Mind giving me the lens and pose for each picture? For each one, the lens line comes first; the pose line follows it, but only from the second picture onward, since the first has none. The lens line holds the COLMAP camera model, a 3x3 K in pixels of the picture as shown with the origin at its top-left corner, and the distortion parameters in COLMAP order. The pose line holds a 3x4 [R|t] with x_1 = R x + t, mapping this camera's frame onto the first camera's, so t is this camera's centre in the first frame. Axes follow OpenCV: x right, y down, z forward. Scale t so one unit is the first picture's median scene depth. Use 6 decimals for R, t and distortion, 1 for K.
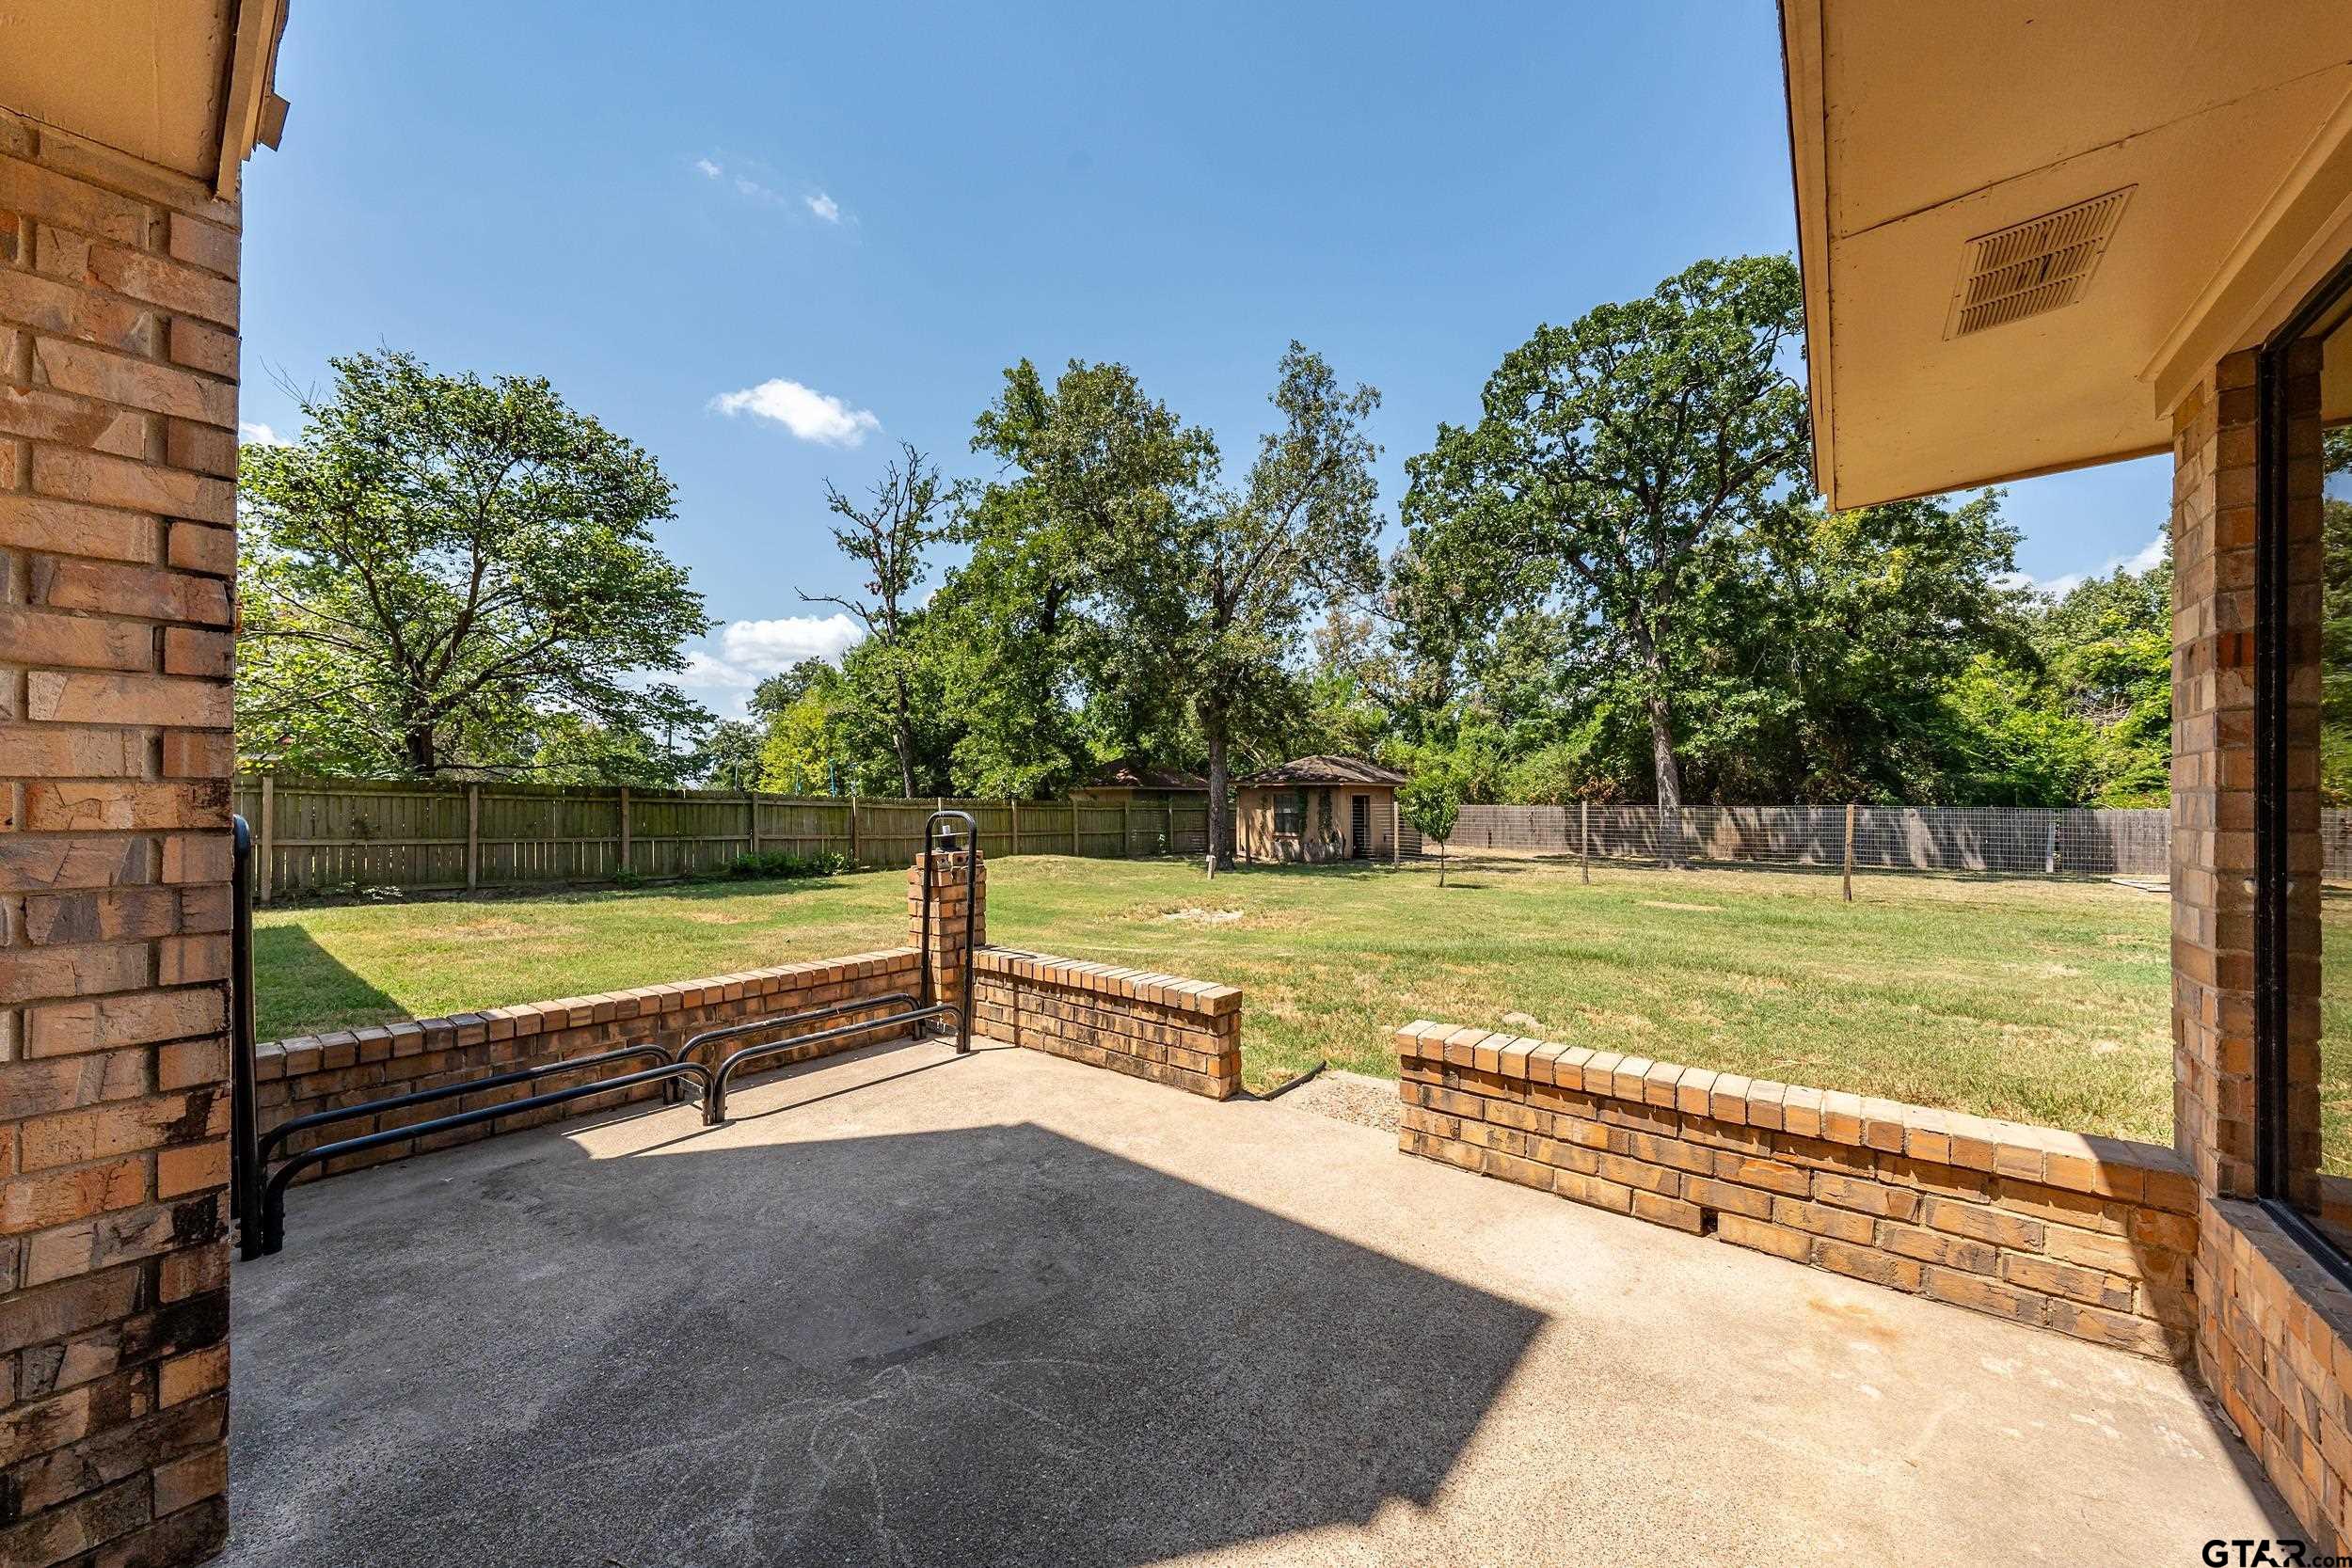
lens RADIAL K [[835.0, 0, 1176.0], [0, 835.0, 784.0], [0, 0, 1]] dist [-0.001901, -0.000283]
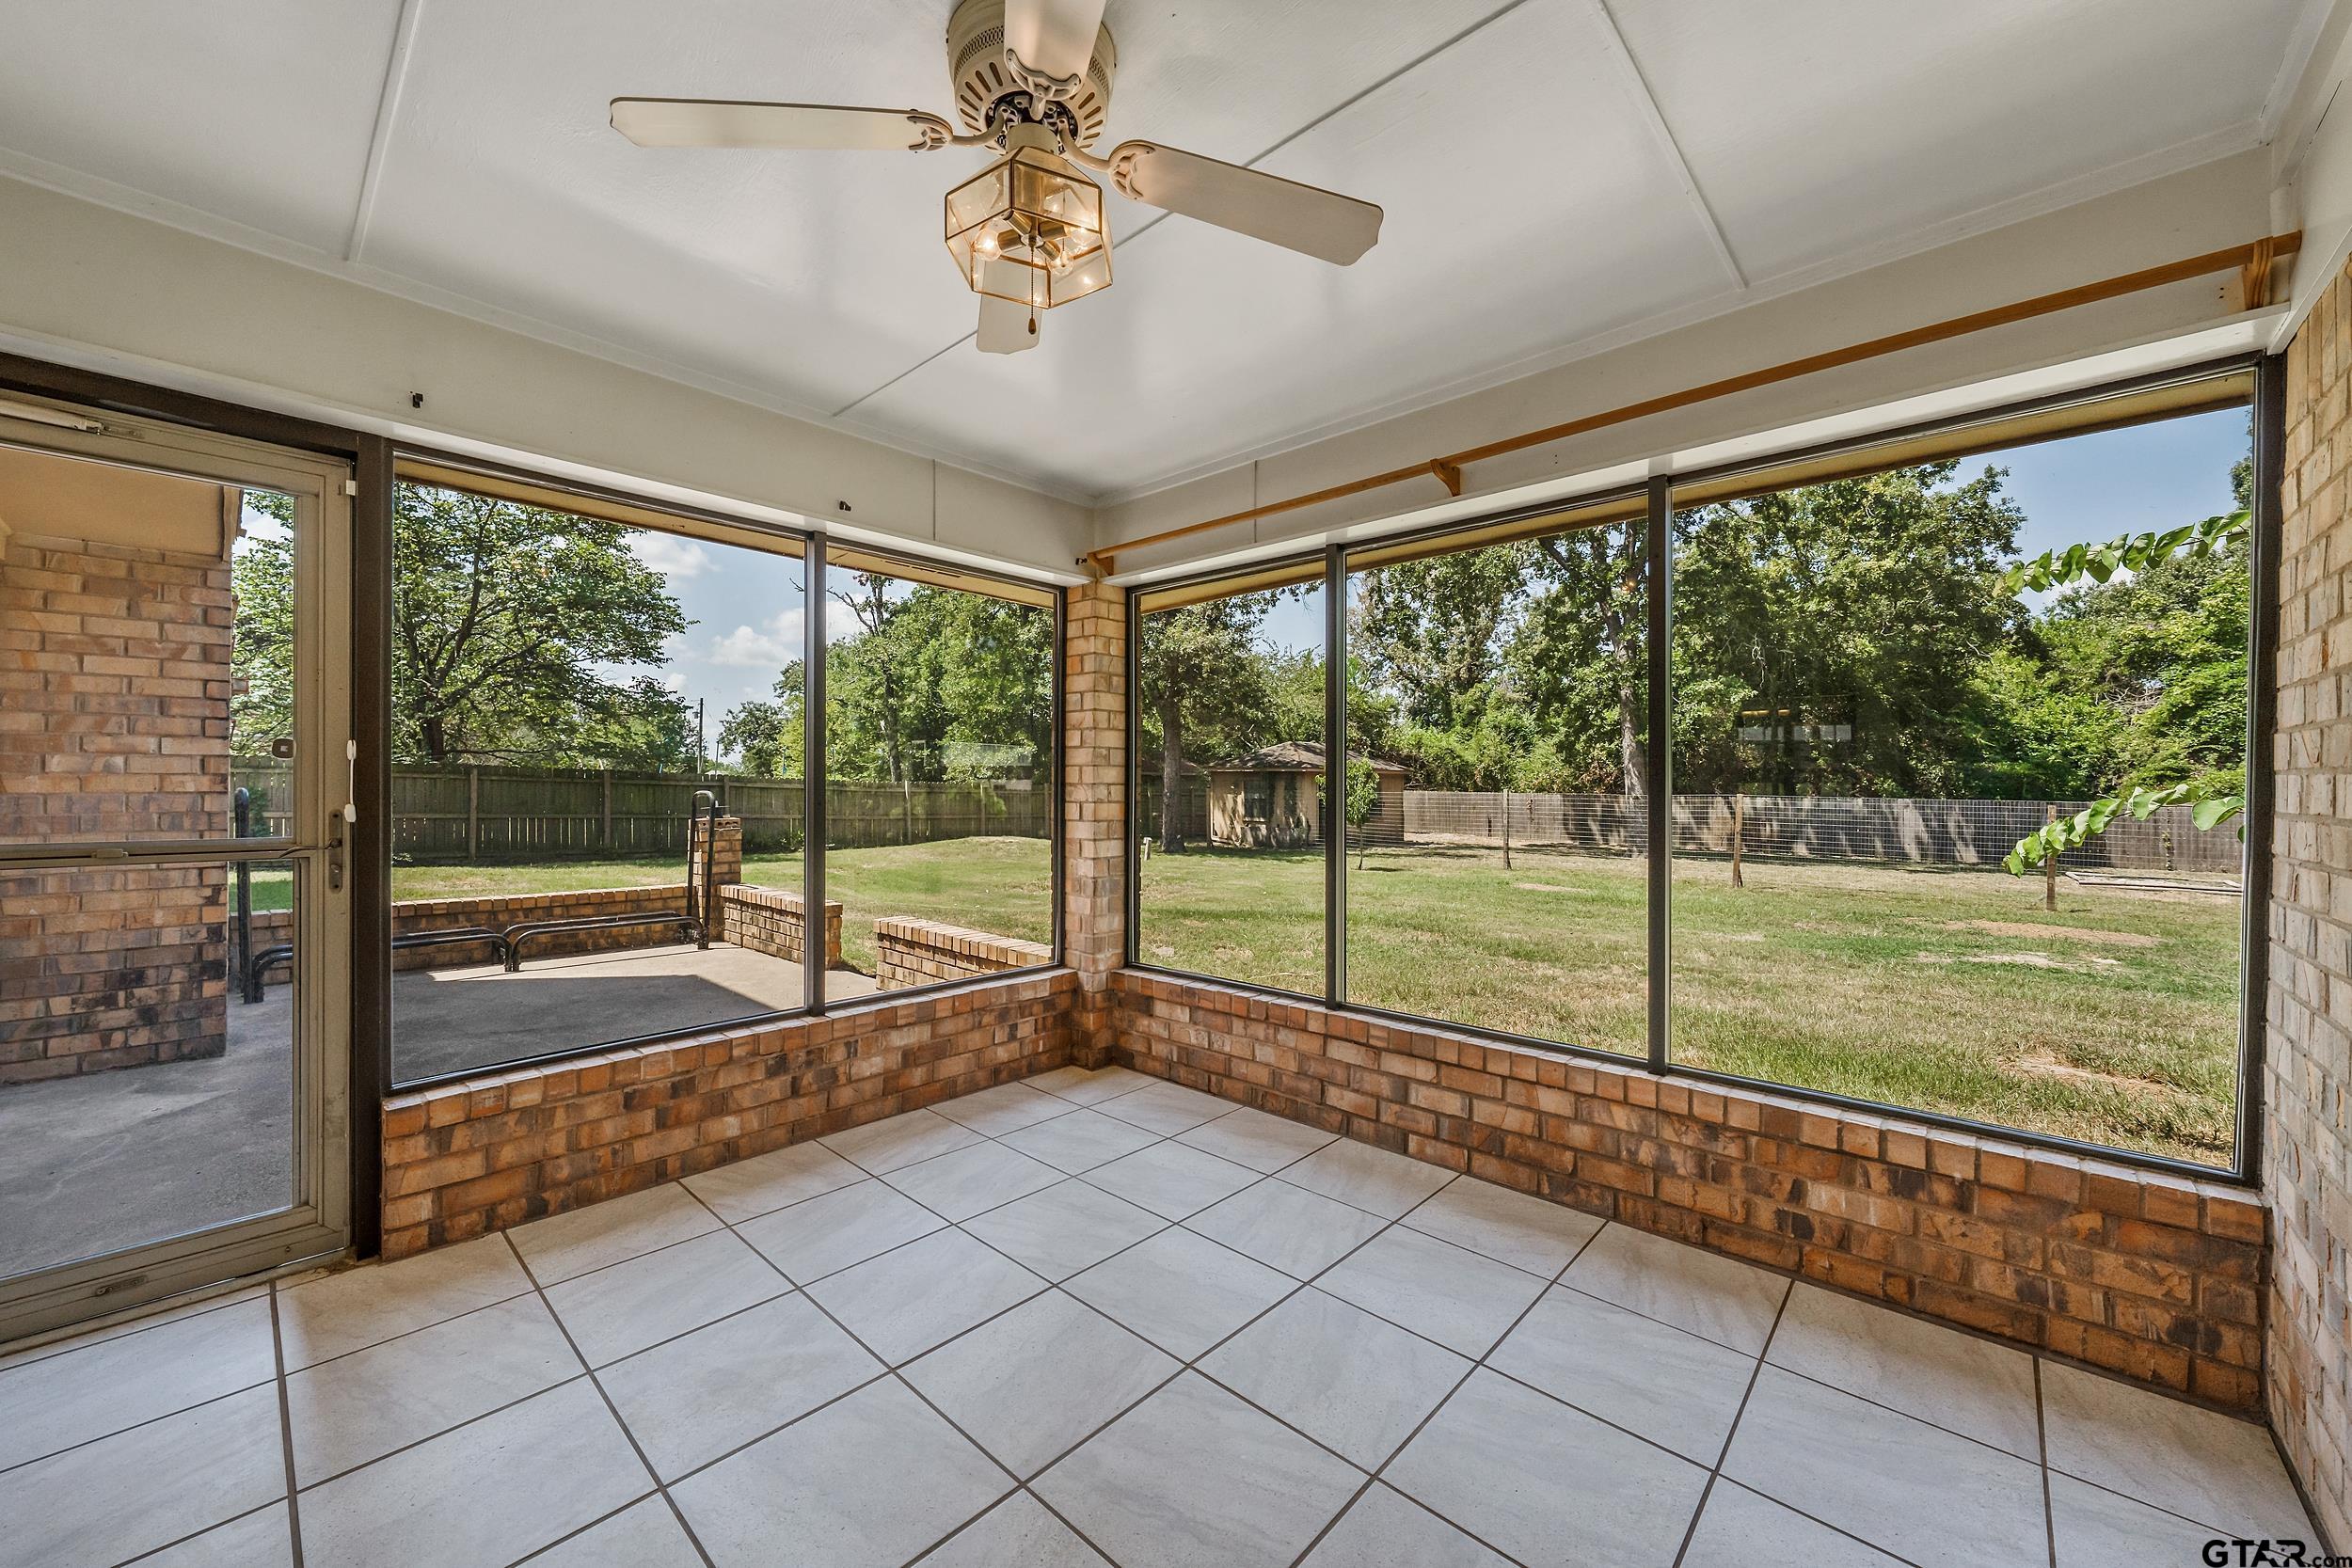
lens RADIAL K [[888.4, 0, 1180.8], [0, 888.4, 770.2], [0, 0, 1]] dist [-0.003419, -0.000244]
pose [[0.998055, 0.005914, -0.062065, 0.168085], [-0.005731, 0.999979, 0.003117, -0.003537], [0.062083, -0.002755, 0.998067, -0.132190]]
